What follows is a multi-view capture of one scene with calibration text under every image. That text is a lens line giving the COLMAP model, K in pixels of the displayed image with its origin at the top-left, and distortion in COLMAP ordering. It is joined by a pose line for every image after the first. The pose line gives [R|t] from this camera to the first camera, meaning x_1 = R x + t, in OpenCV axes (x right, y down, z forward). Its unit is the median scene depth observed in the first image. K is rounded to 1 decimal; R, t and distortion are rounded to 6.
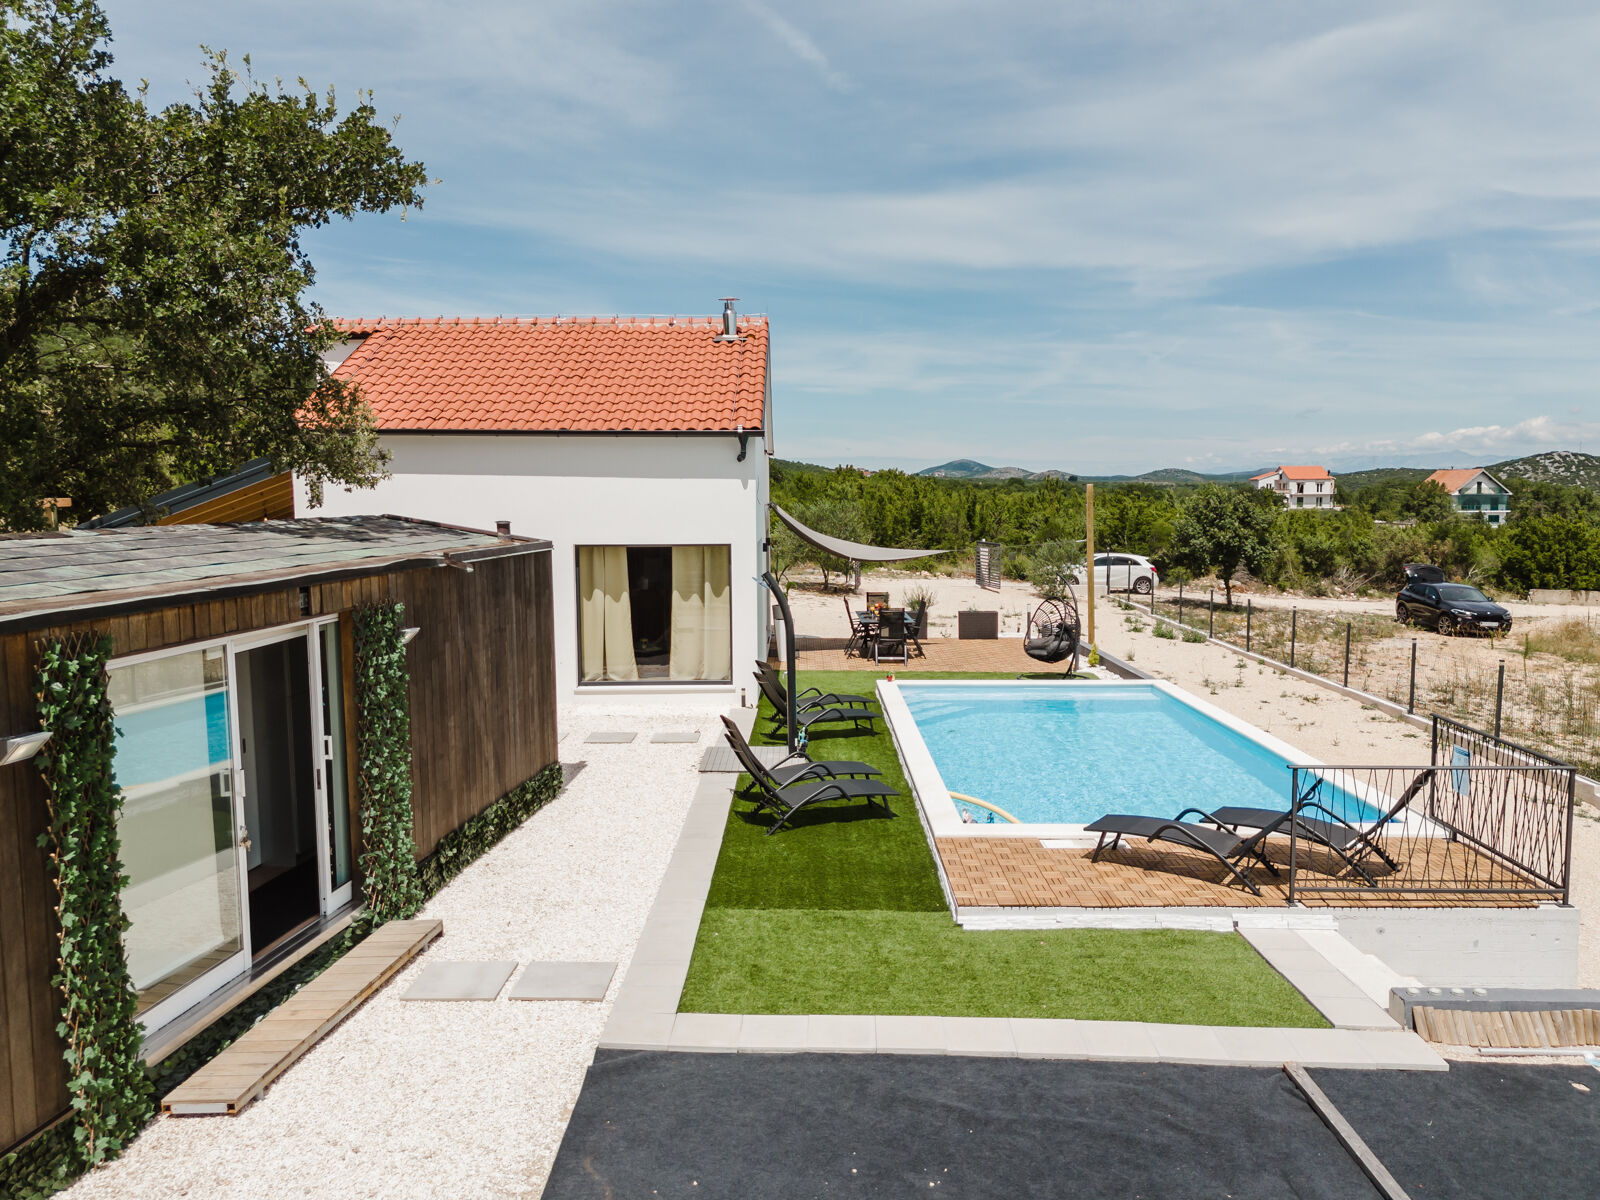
lens RADIAL K [[1177.6, 0, 796.9], [0, 1177.6, 595.4], [0, 0, 1]] dist [0.064466, -0.057790]
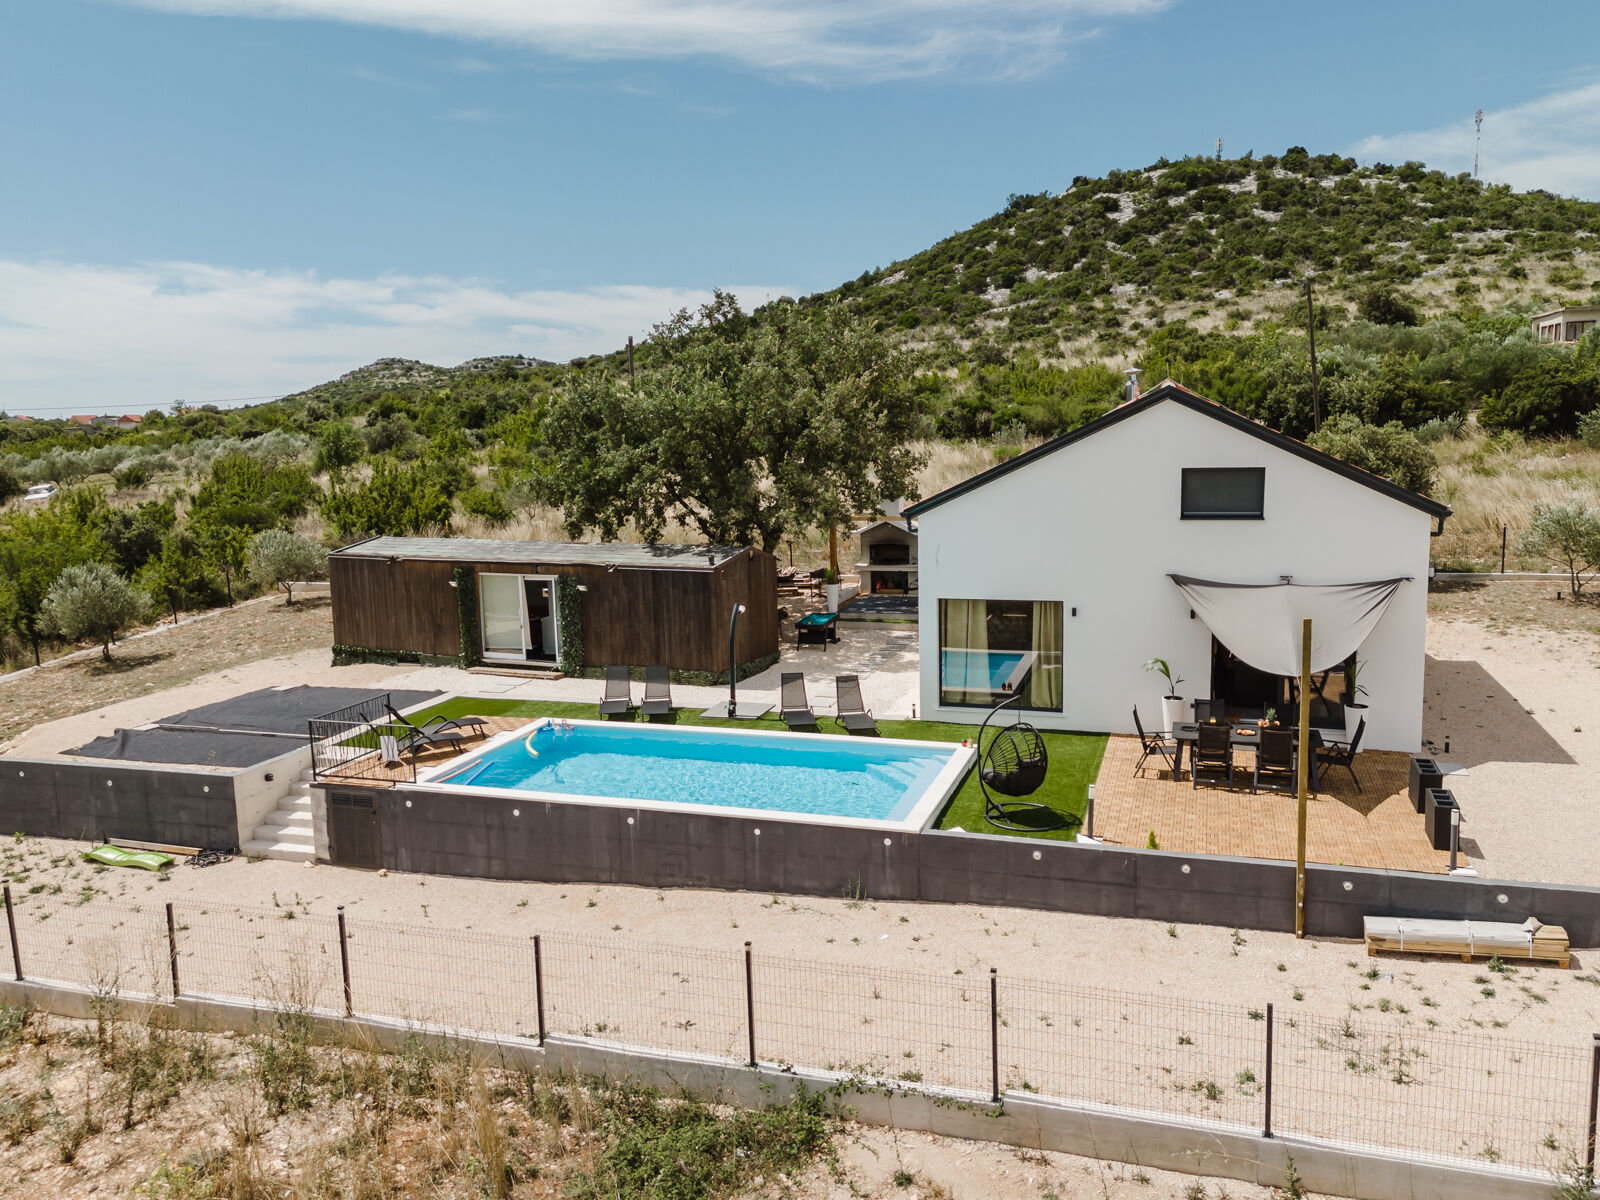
lens RADIAL K [[1196.5, 0, 800.2], [0, 1196.5, 590.2], [0, 0, 1]] dist [0.068130, -0.076950]
pose [[-0.304016, 0.148531, -0.941017, 1.962465], [-0.057010, 0.983164, 0.173602, -0.431799], [0.950960, 0.106425, -0.290430, 1.995848]]
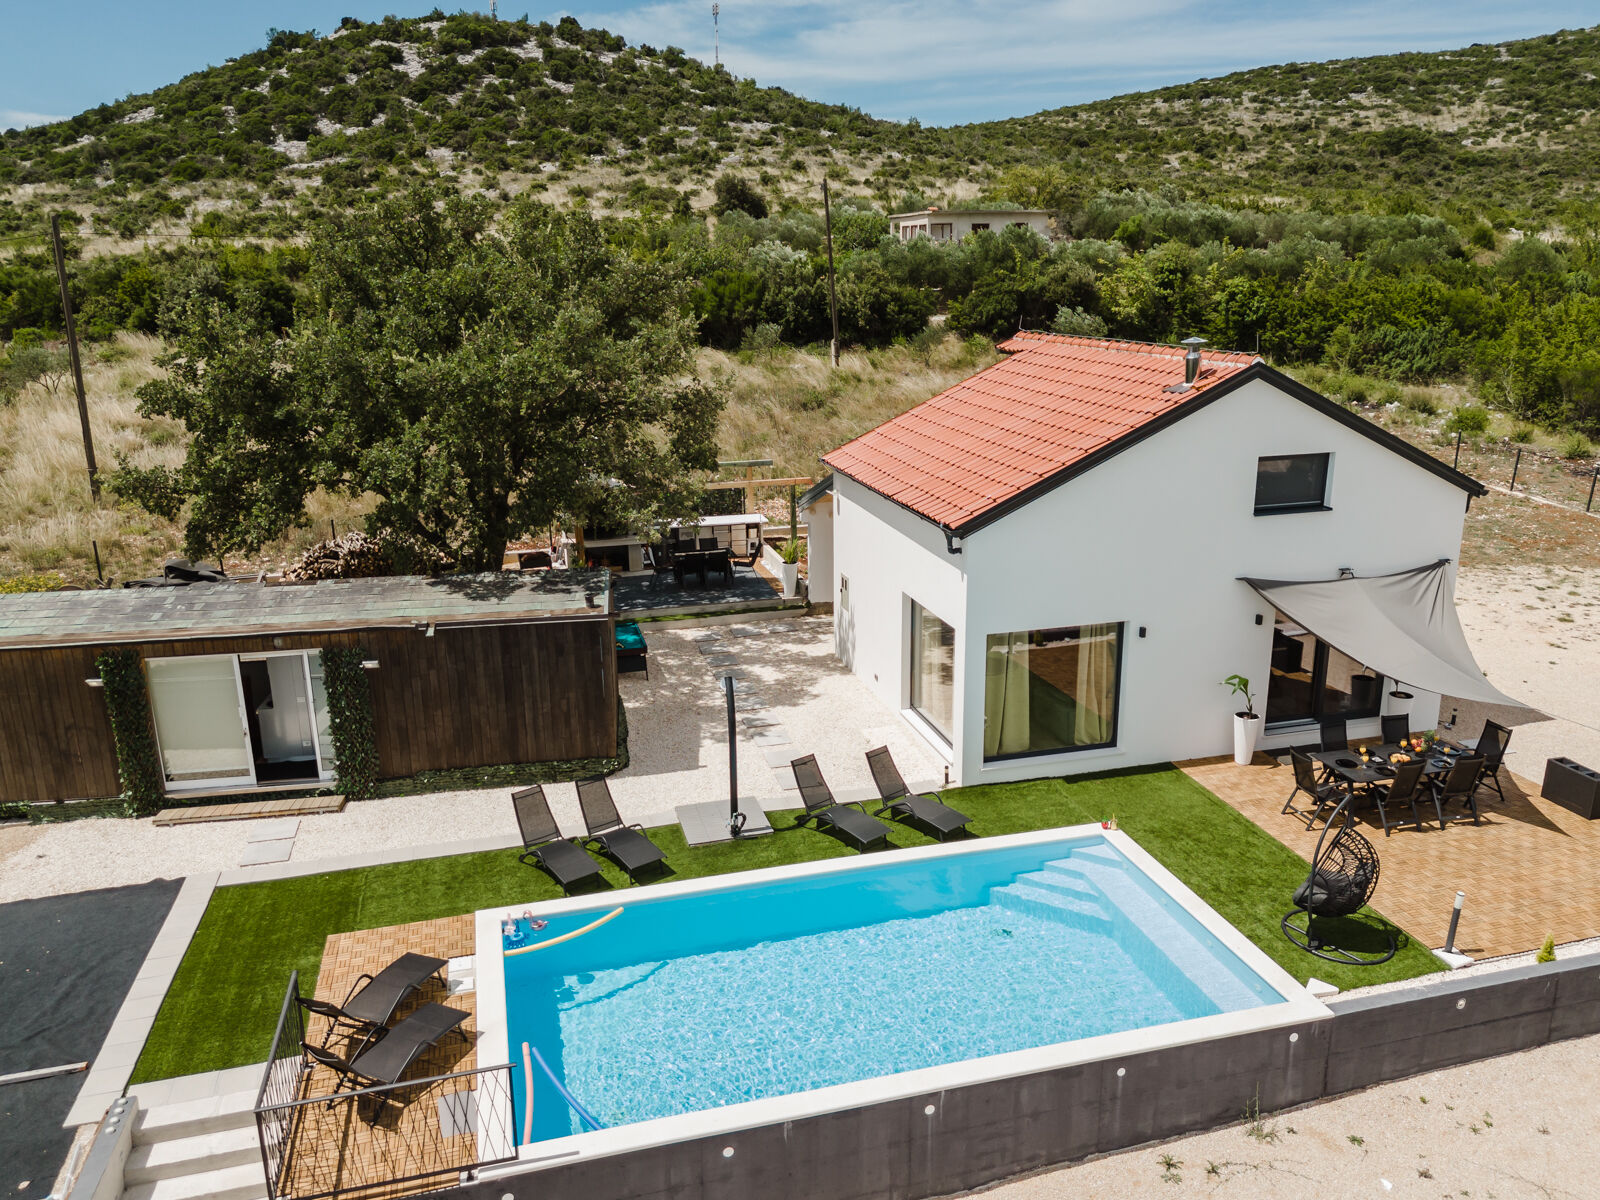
lens RADIAL K [[1177.6, 0, 796.9], [0, 1177.6, 595.4], [0, 0, 1]] dist [0.064466, -0.057790]
pose [[0.267612, 0.257430, -0.928501, 1.341843], [-0.072469, 0.966296, 0.247022, -0.498708], [0.960798, 0.001181, 0.277248, 0.932841]]
